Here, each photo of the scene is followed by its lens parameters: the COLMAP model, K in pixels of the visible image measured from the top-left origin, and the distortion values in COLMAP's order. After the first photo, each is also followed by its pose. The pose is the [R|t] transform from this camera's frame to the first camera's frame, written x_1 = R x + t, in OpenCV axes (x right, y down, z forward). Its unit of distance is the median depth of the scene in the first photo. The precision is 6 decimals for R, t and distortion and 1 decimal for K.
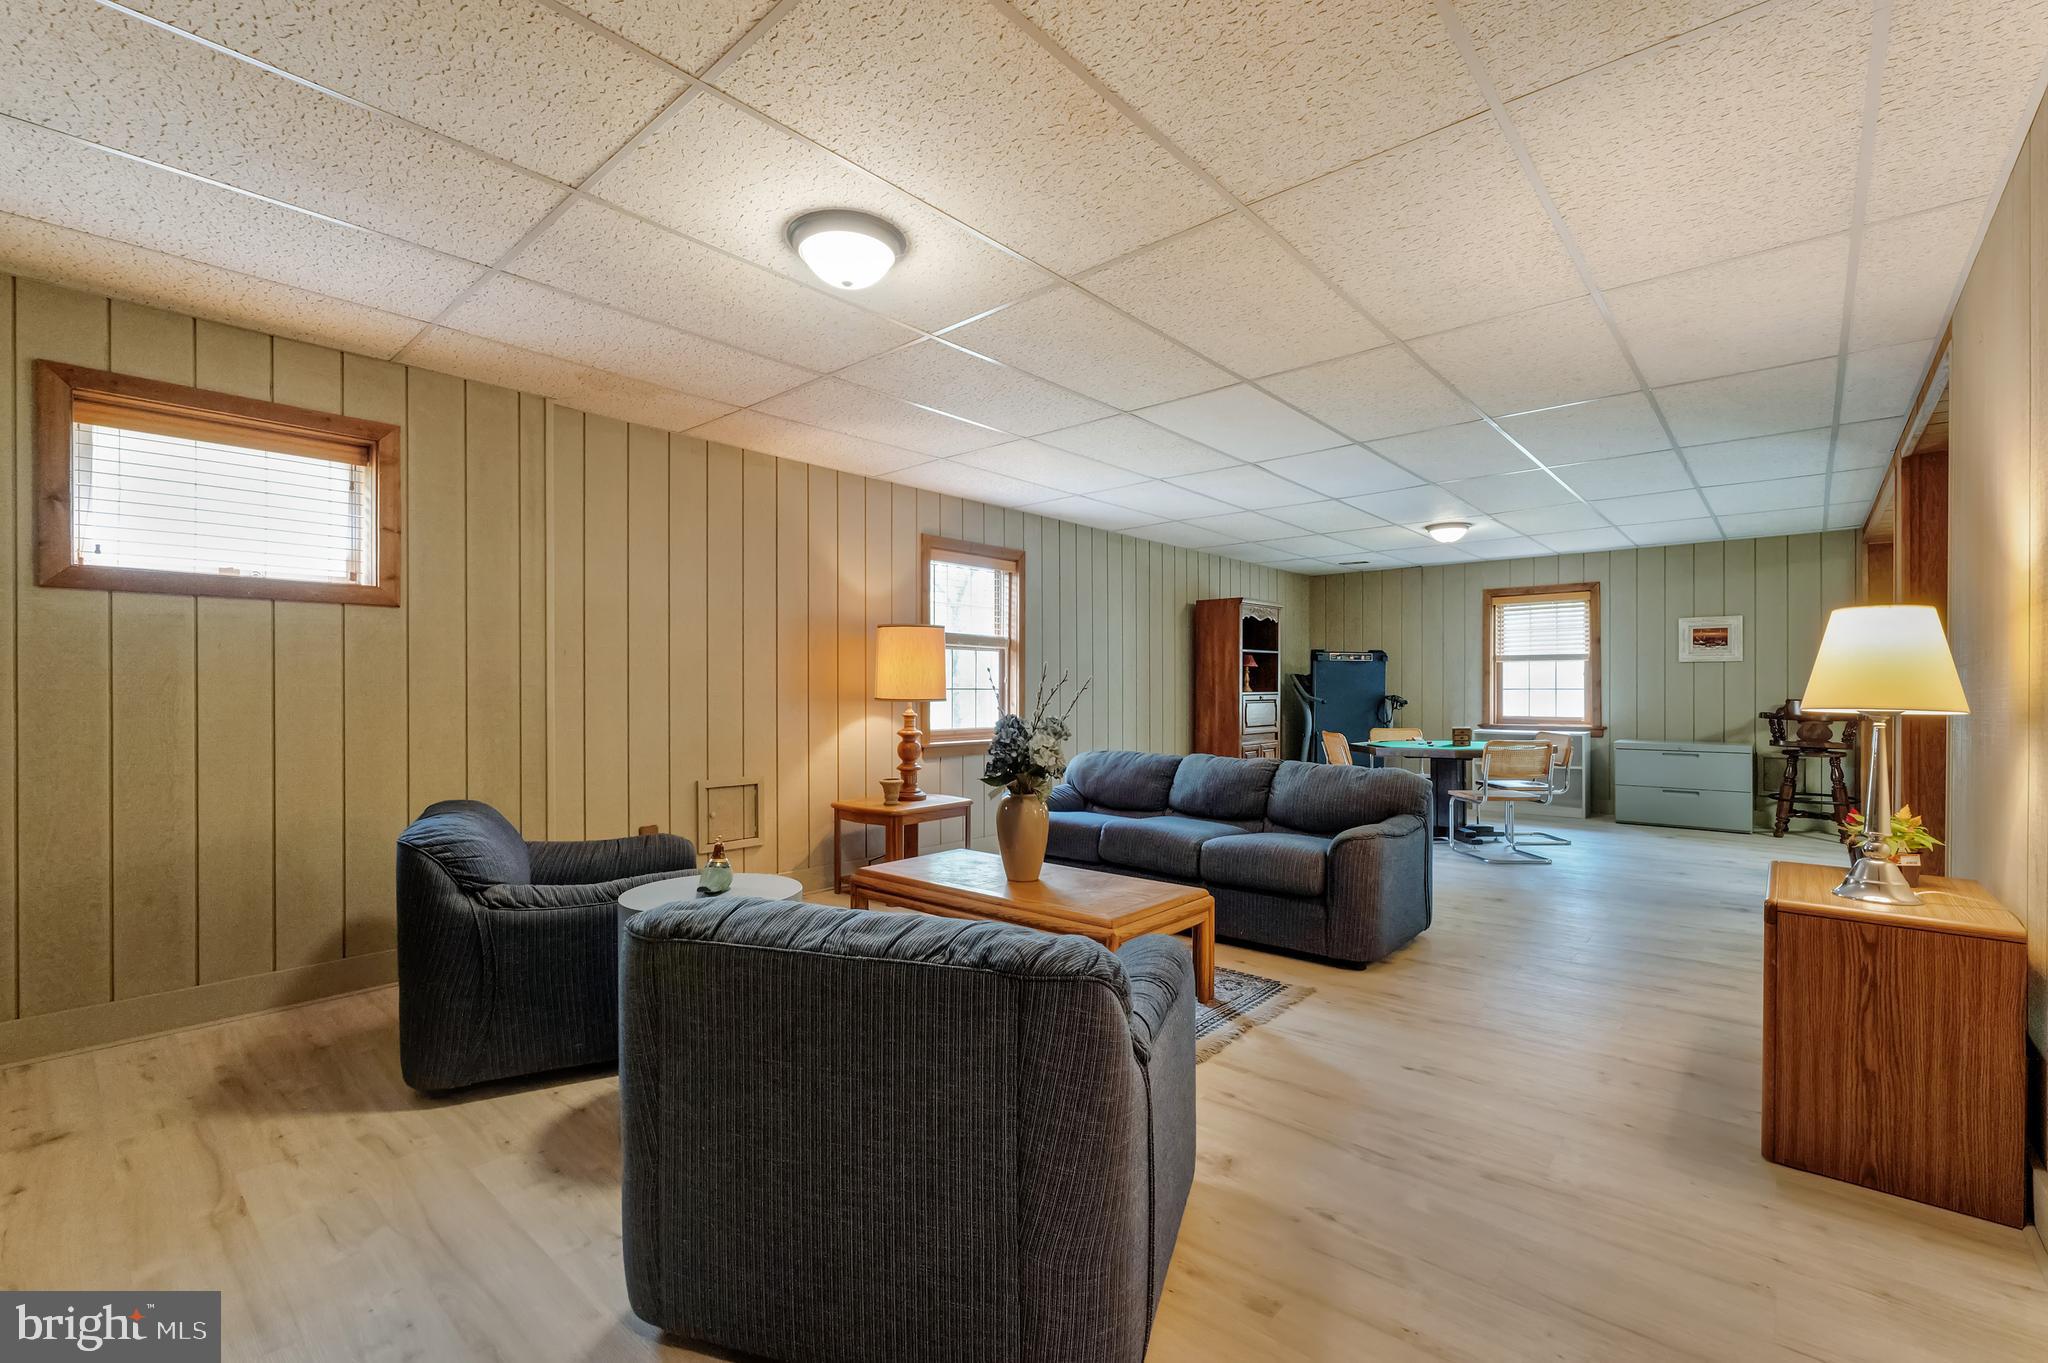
lens RADIAL K [[883.2, 0, 1028.2], [0, 883.2, 682.8], [0, 0, 1]] dist [0.000325, 0.000320]
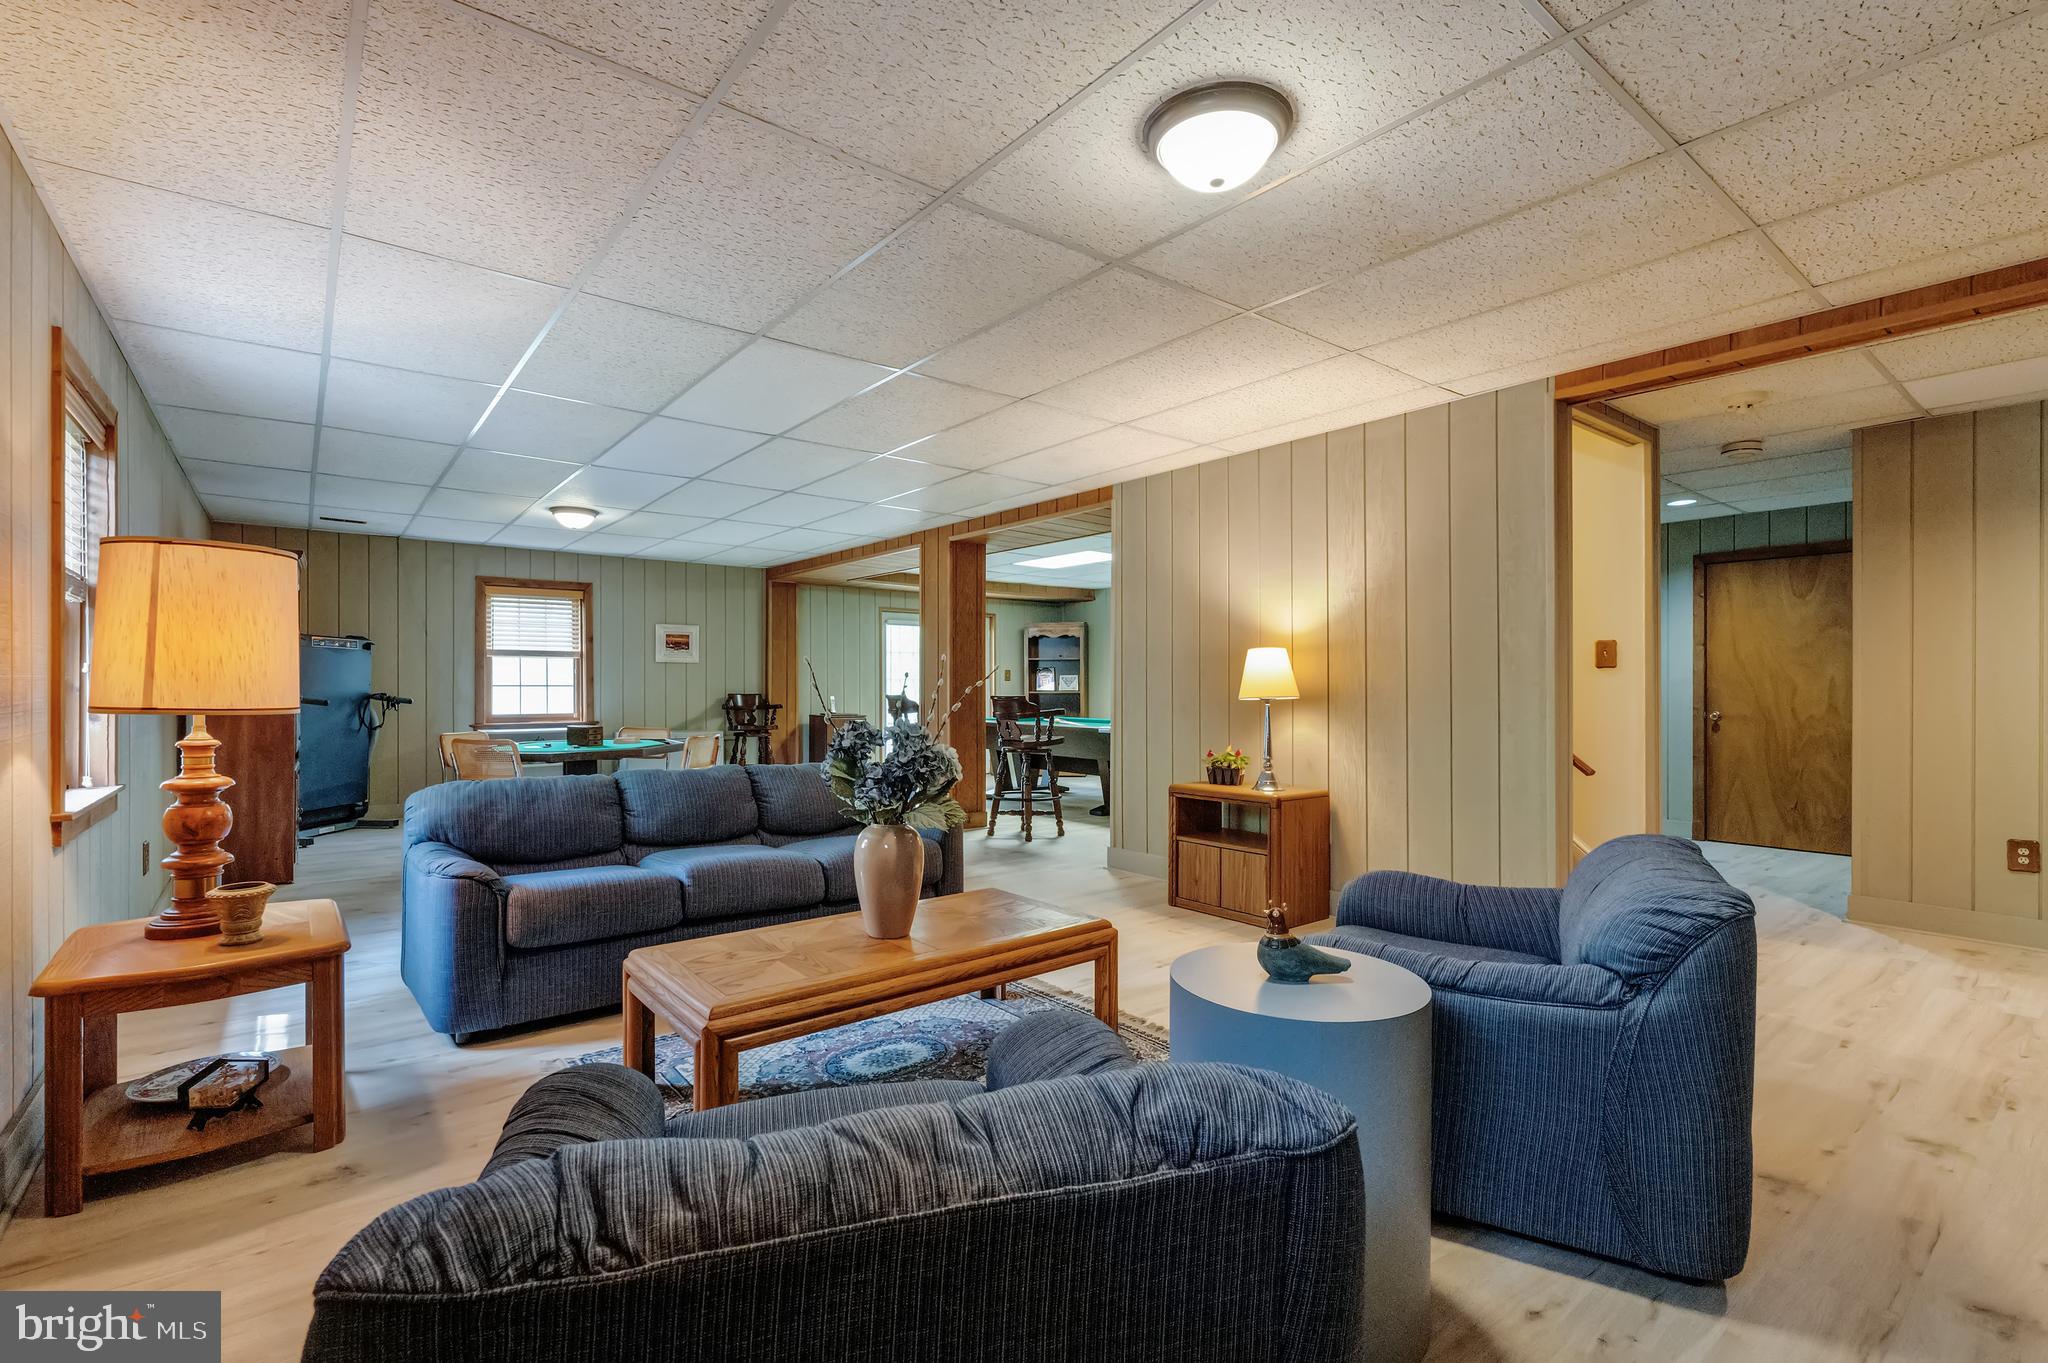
lens RADIAL K [[907.4, 0, 1010.9], [0, 907.4, 683.6], [0, 0, 1]] dist [0.003221, 0.000233]
pose [[0.188268, 0.002219, 0.982115, -0.325136], [-0.007913, 0.999968, -0.000743, 0.001387], [-0.982086, -0.007632, 0.188280, 0.317716]]
